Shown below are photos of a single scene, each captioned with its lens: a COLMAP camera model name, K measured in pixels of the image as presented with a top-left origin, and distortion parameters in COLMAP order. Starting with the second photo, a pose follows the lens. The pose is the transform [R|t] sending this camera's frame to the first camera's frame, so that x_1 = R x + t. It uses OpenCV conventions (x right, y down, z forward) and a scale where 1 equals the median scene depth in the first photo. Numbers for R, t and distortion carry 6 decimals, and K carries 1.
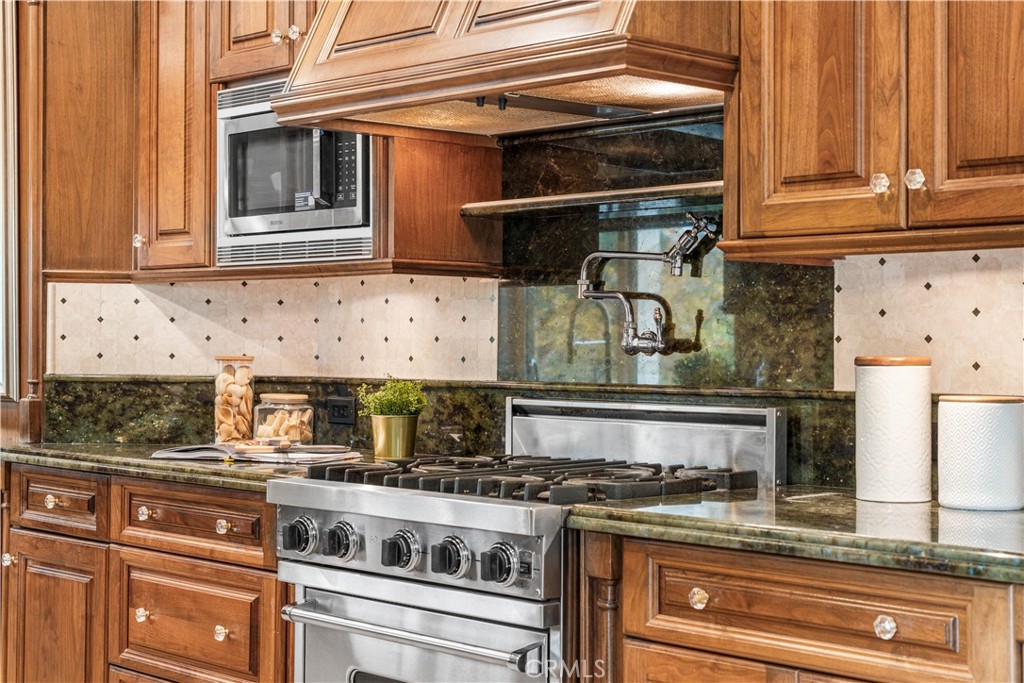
lens RADIAL K [[1626.1, 0, 513.0], [0, 1626.1, 341.3], [0, 0, 1]] dist [0.068941, 0.000000]
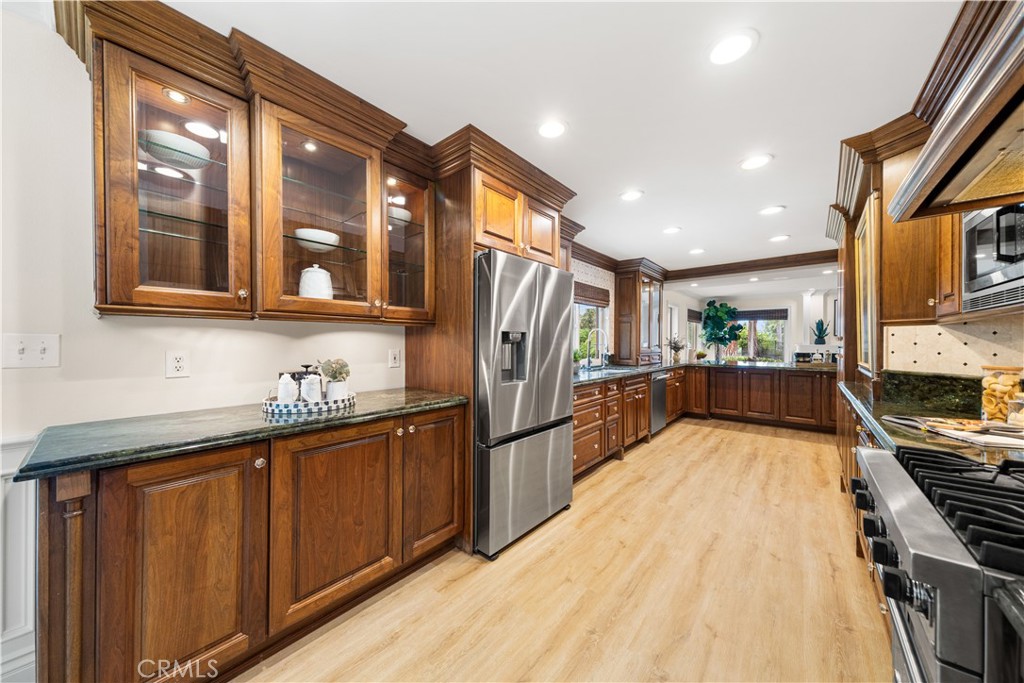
lens RADIAL K [[344.7, 0, 509.9], [0, 344.7, 342.2], [0, 0, 1]] dist [0.005423, -0.000036]
pose [[0.107067, -0.007752, -0.994222, 0.114520], [-0.002341, 0.999965, -0.008049, -0.010674], [0.994249, 0.003189, 0.107045, 0.465679]]
